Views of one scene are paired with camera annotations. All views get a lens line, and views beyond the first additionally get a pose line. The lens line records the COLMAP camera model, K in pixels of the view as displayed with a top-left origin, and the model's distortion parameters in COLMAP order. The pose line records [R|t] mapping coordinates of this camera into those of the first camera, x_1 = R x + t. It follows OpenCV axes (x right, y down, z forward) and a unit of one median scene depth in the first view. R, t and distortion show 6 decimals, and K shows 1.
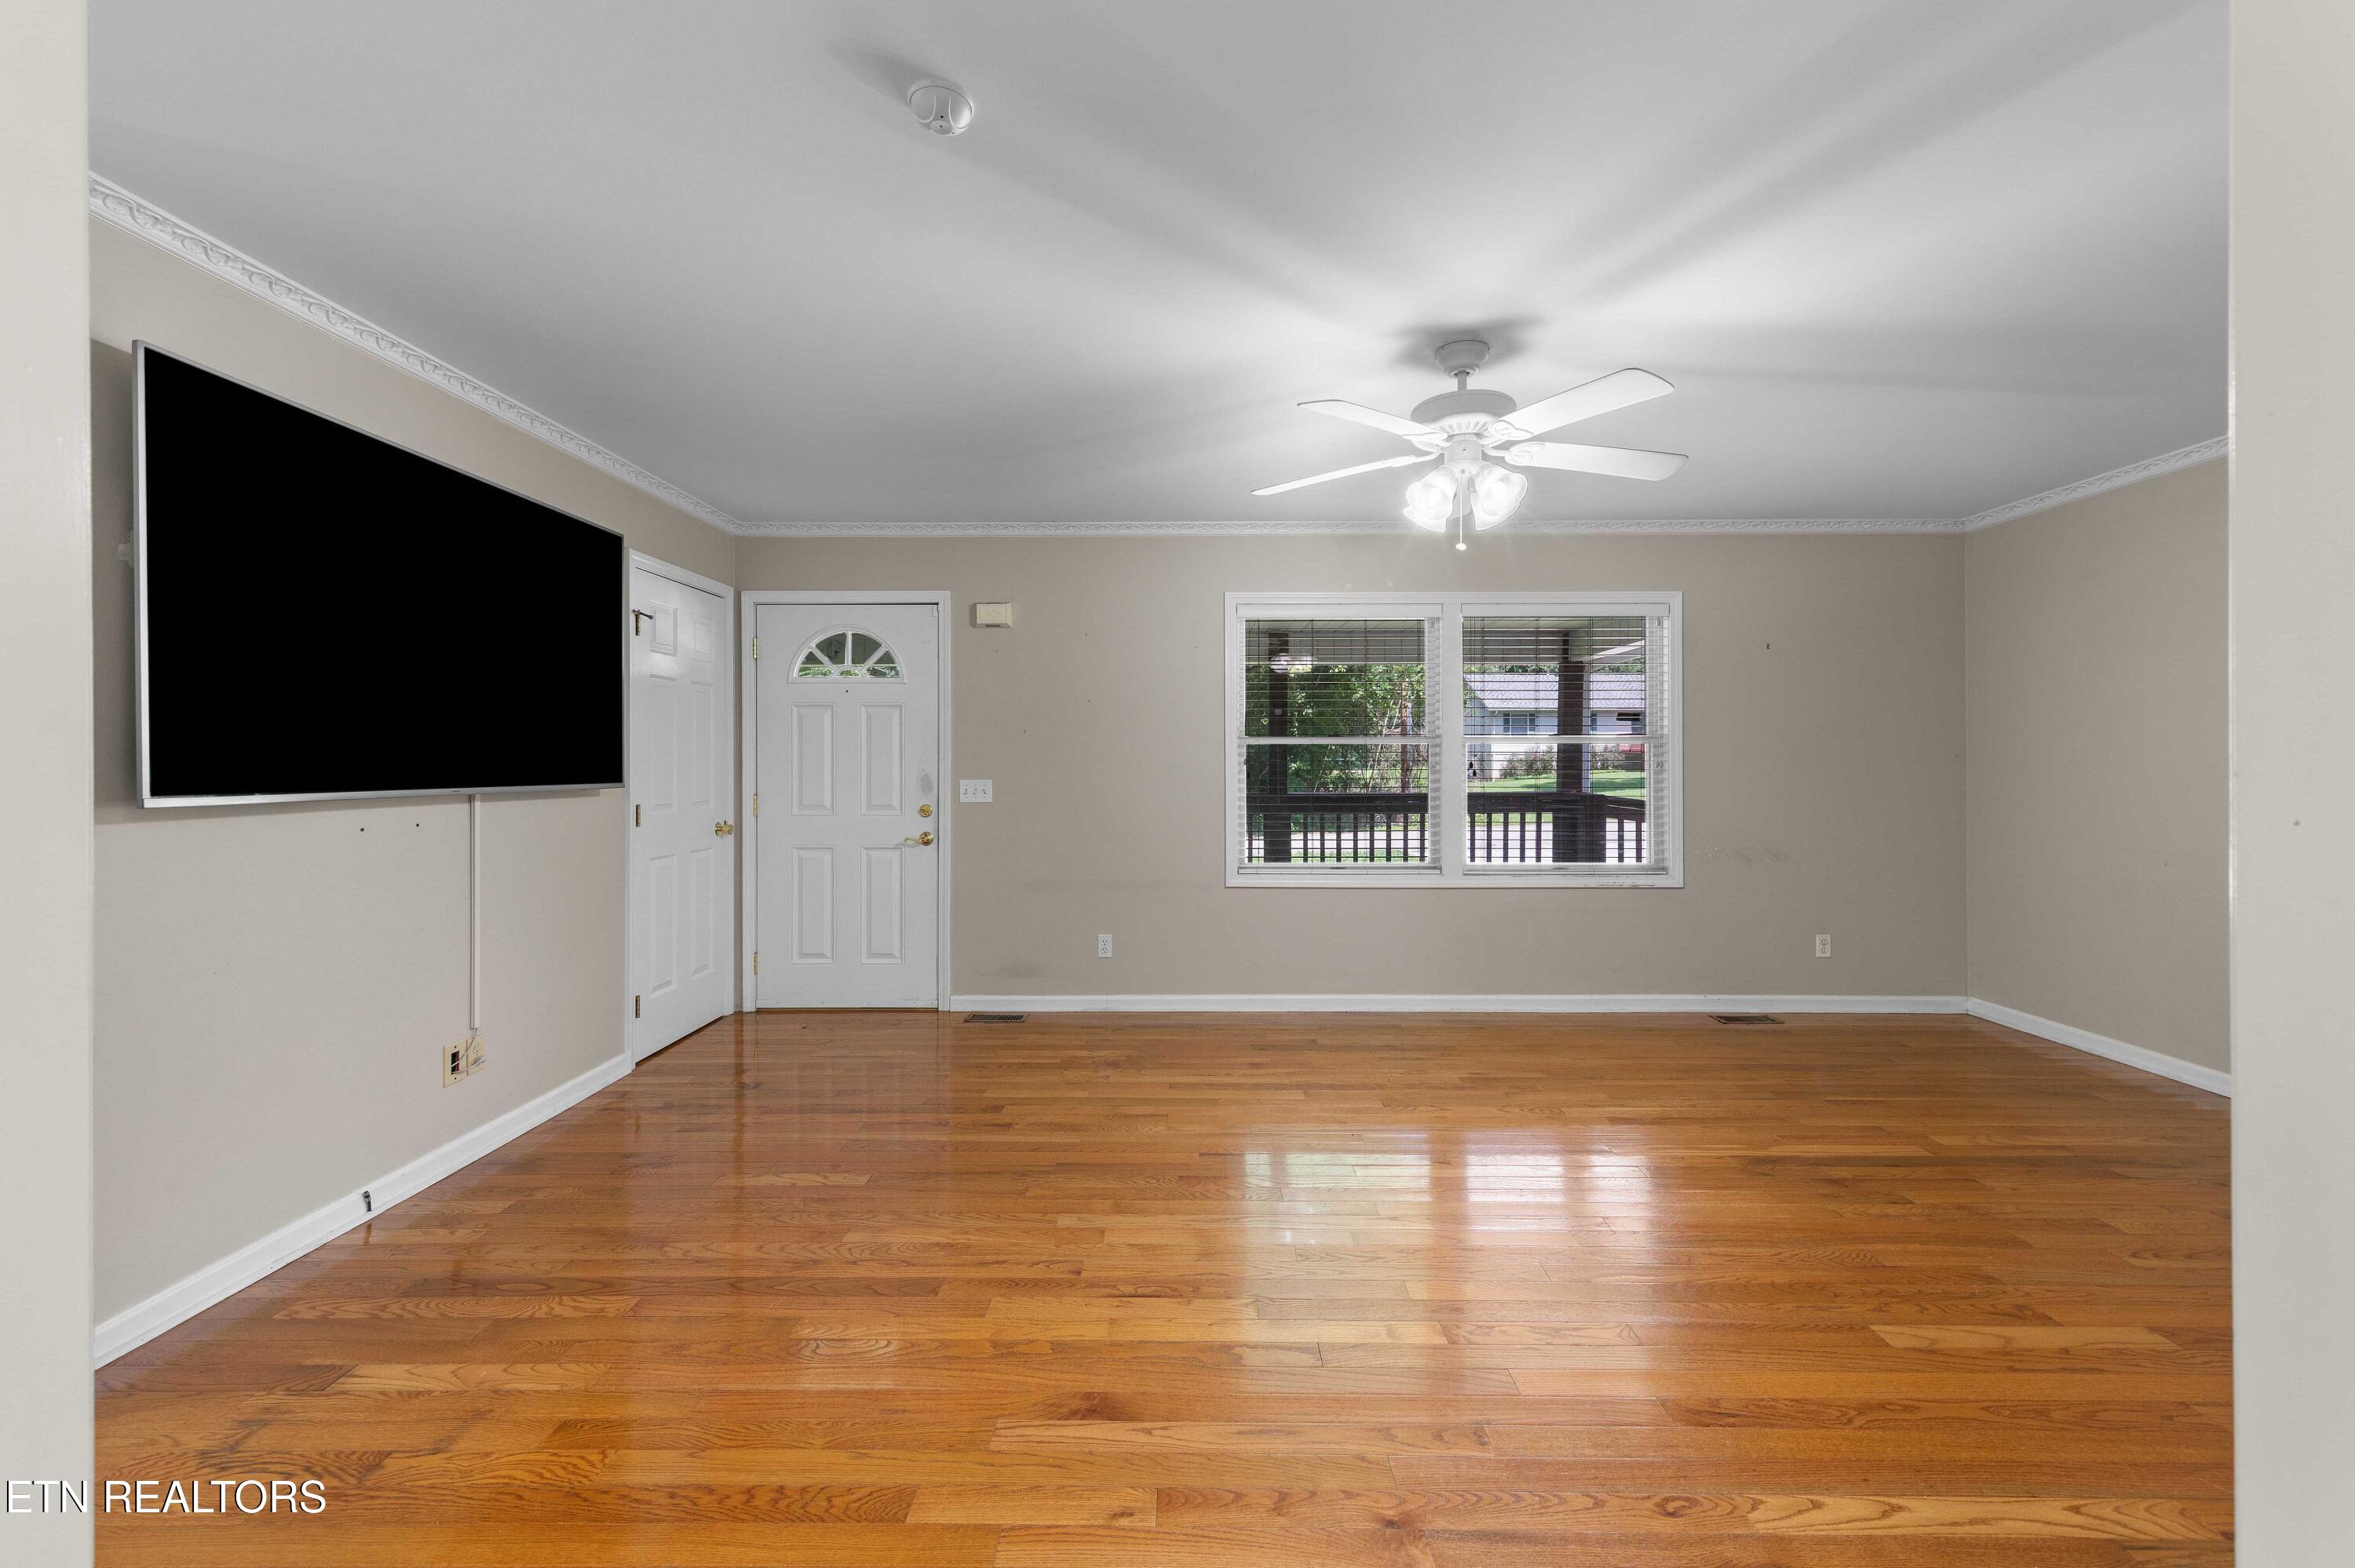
lens RADIAL K [[952.9, 0, 1184.2], [0, 952.9, 766.1], [0, 0, 1]] dist [0.004097, 0.000075]
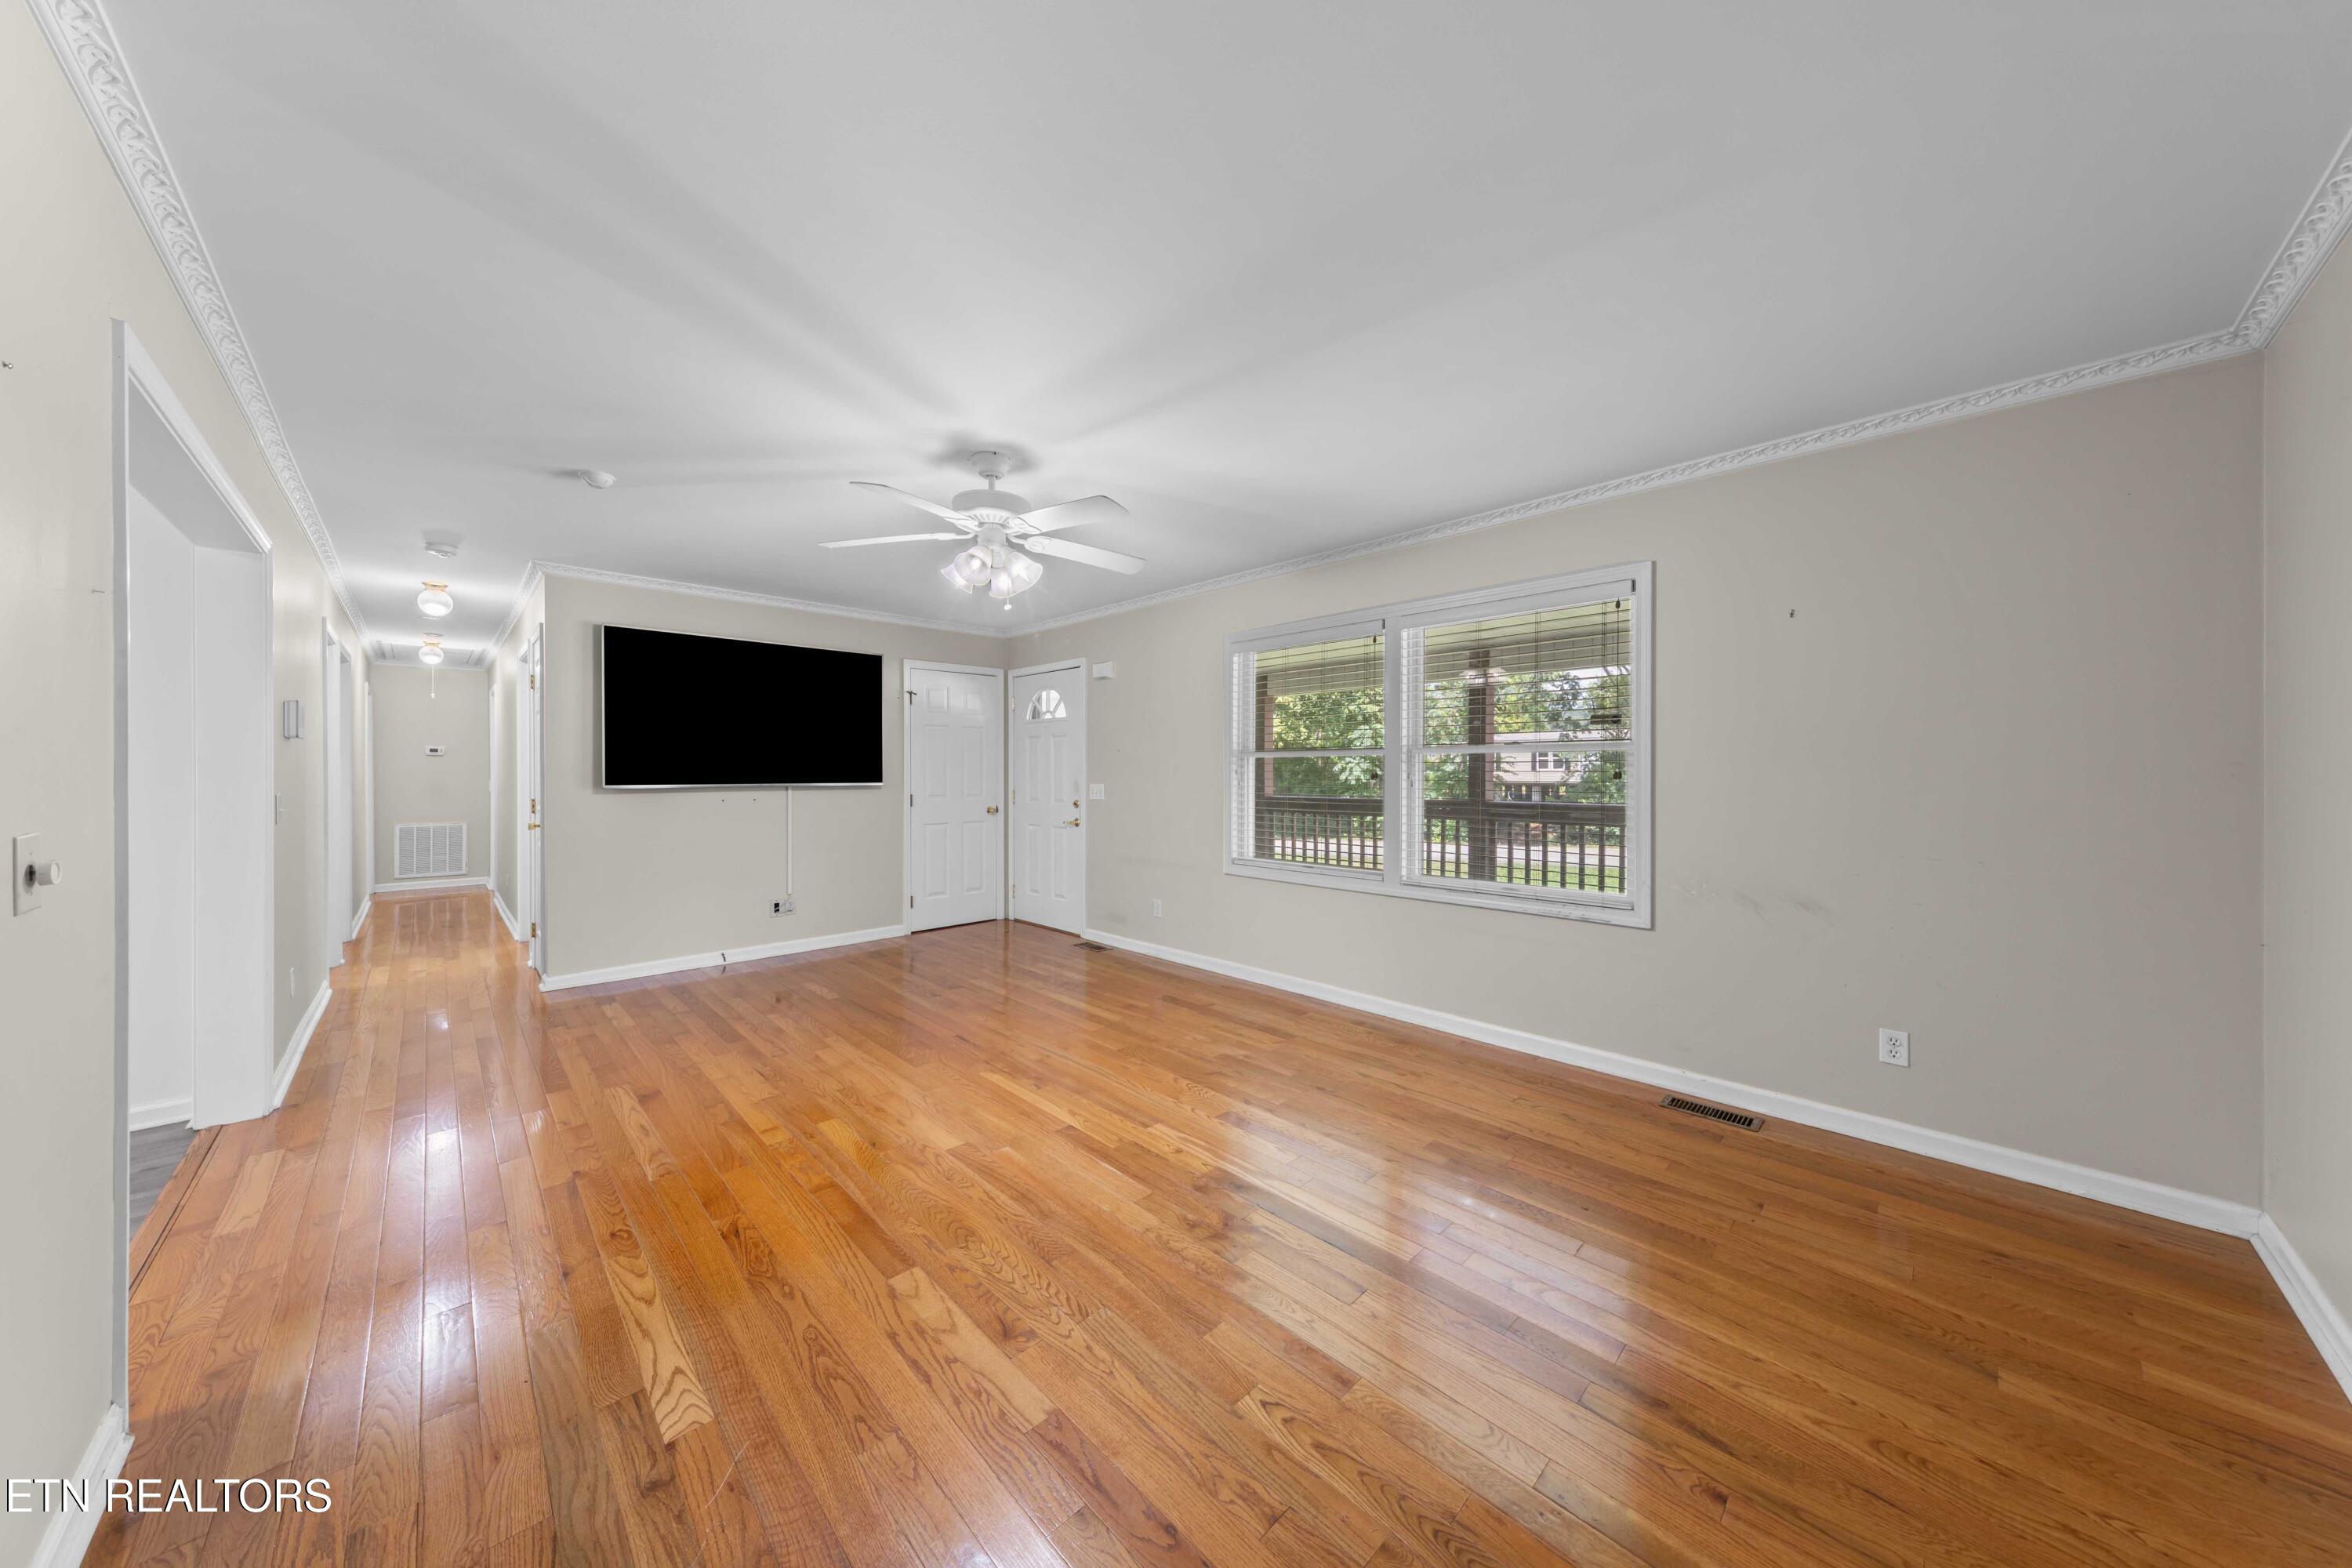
lens RADIAL K [[765.4, 0, 1172.9], [0, 765.4, 771.3], [0, 0, 1]] dist [0.006152, -0.000011]
pose [[0.701881, 0.002144, -0.712291, 0.930007], [-0.006091, 0.999977, -0.002992, -0.003381], [0.712268, 0.006439, 0.701878, 0.334374]]
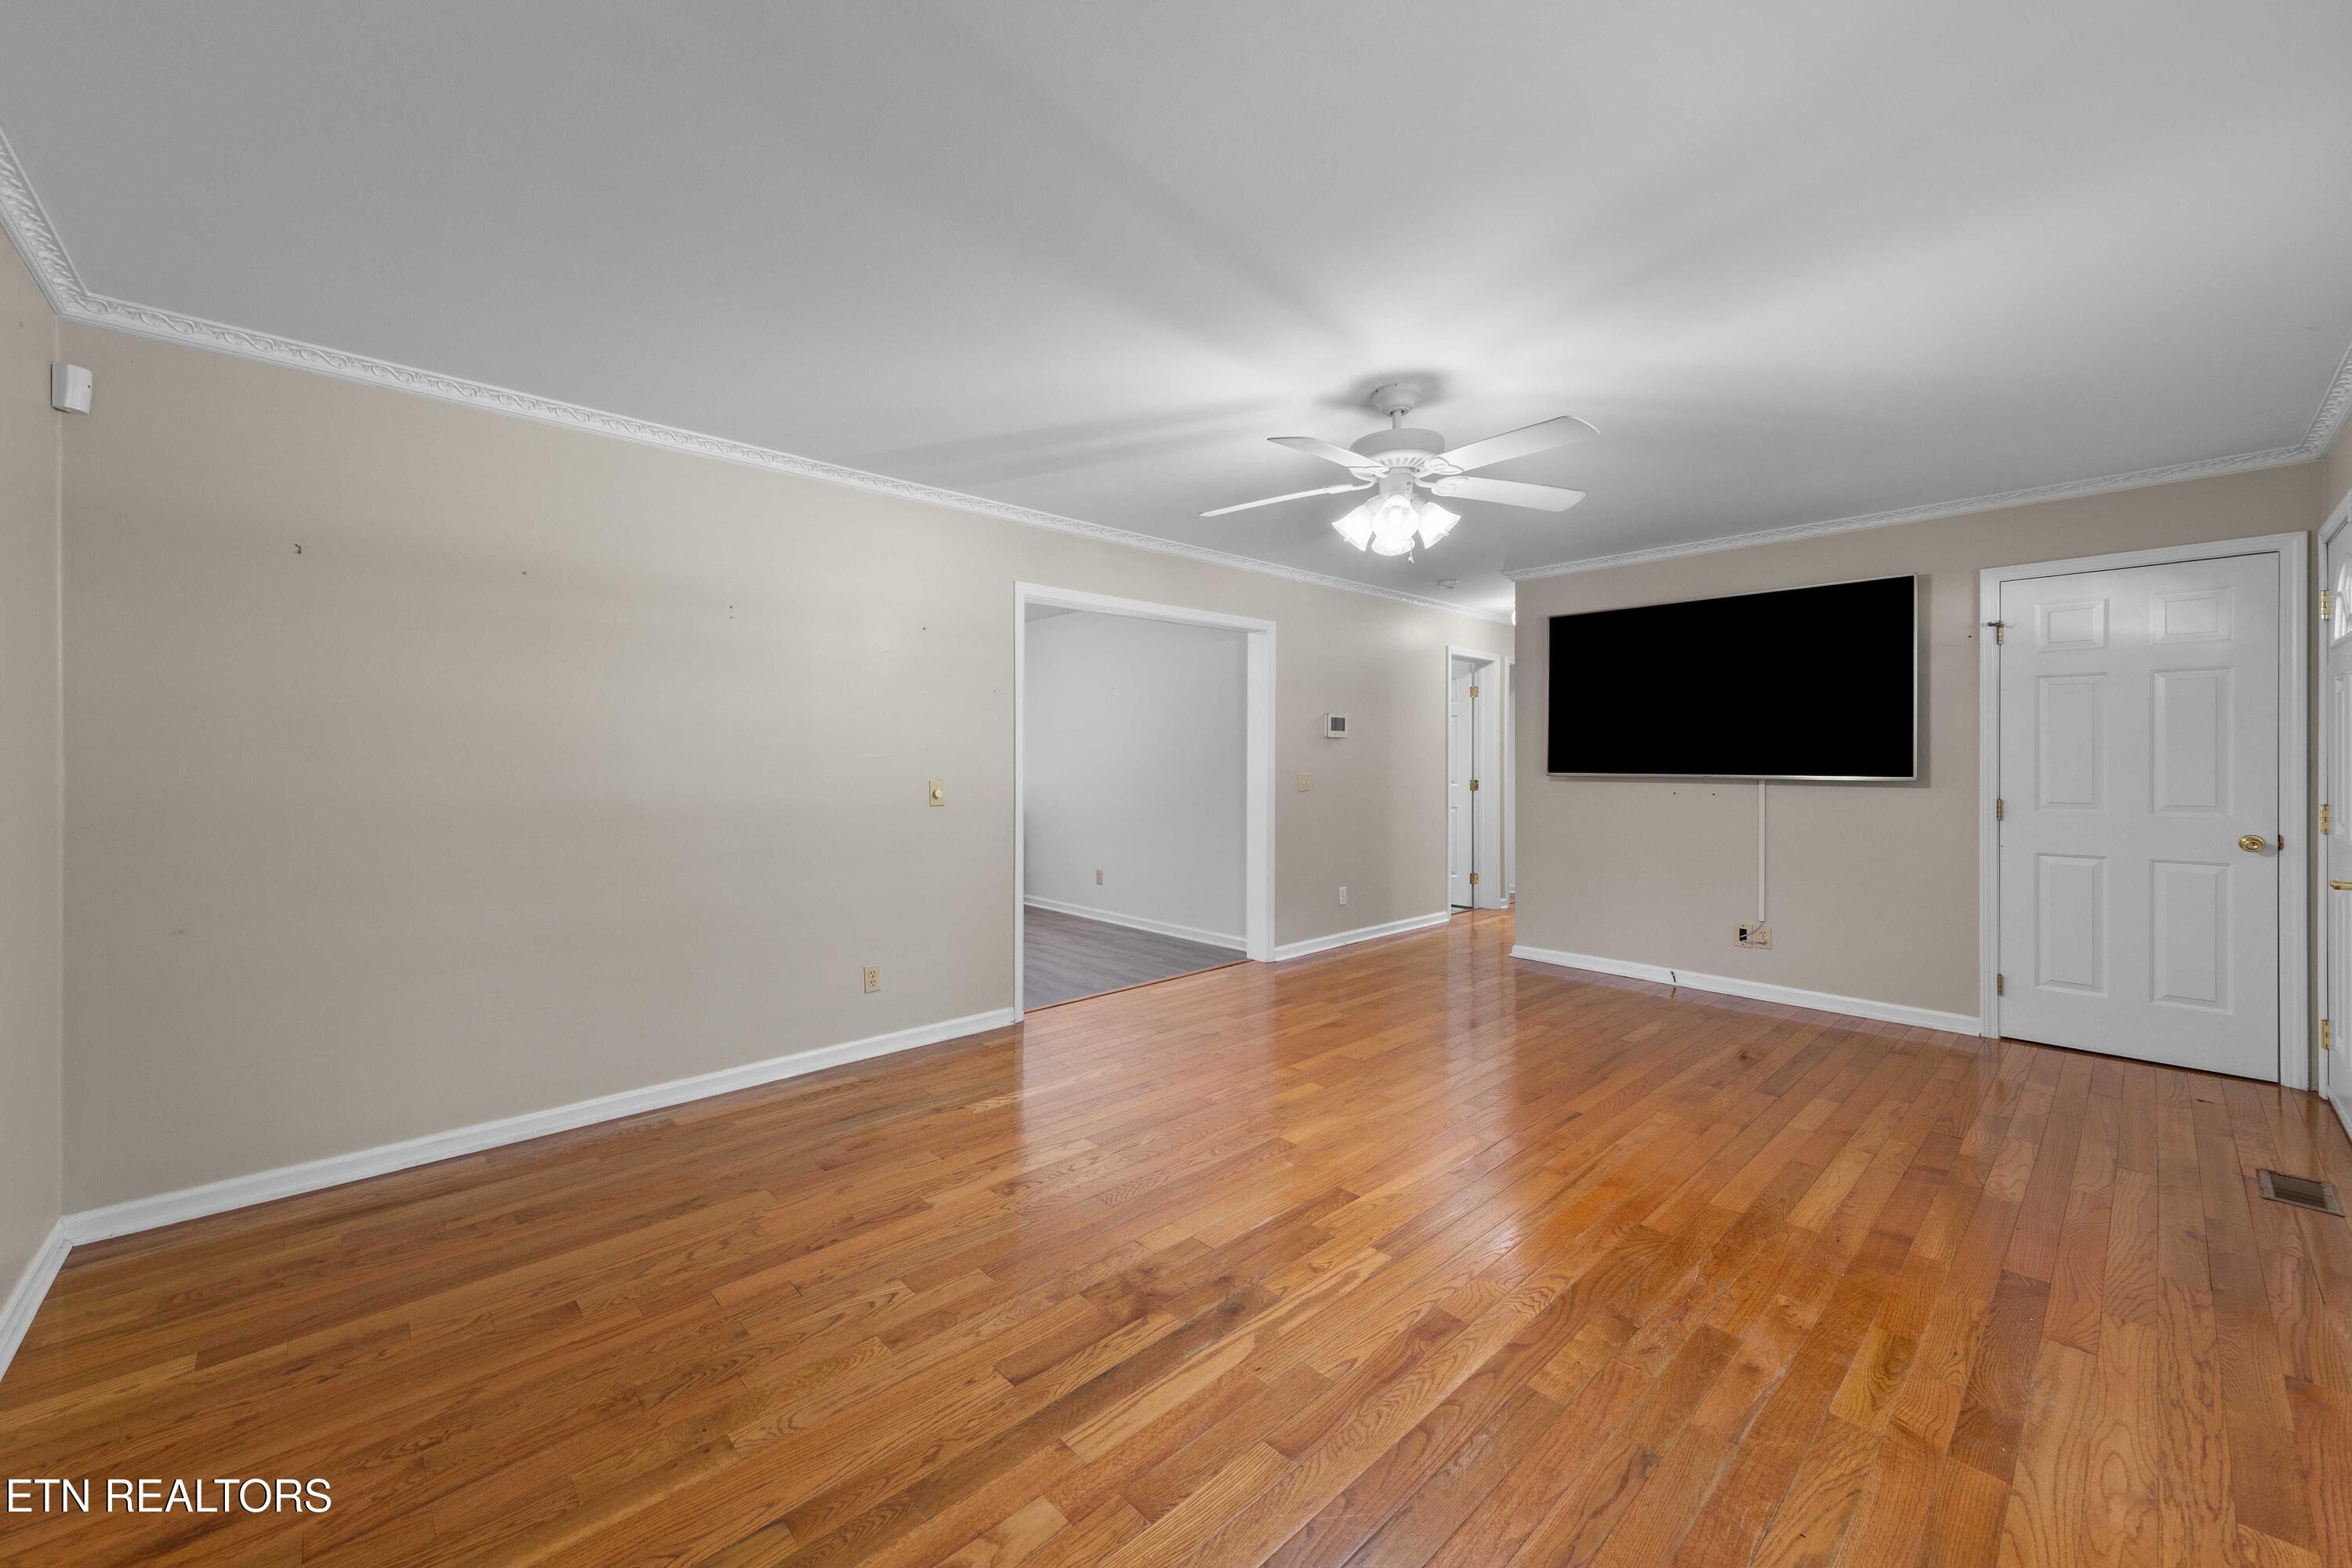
lens RADIAL K [[890.0, 0, 1119.1], [0, 890.0, 752.2], [0, 0, 1]] dist [0.023926, -0.006942]
pose [[-0.753082, -0.002300, -0.657923, 0.942289], [0.001260, 0.999987, -0.004939, -0.010216], [0.657925, -0.004549, -0.753069, 1.211461]]
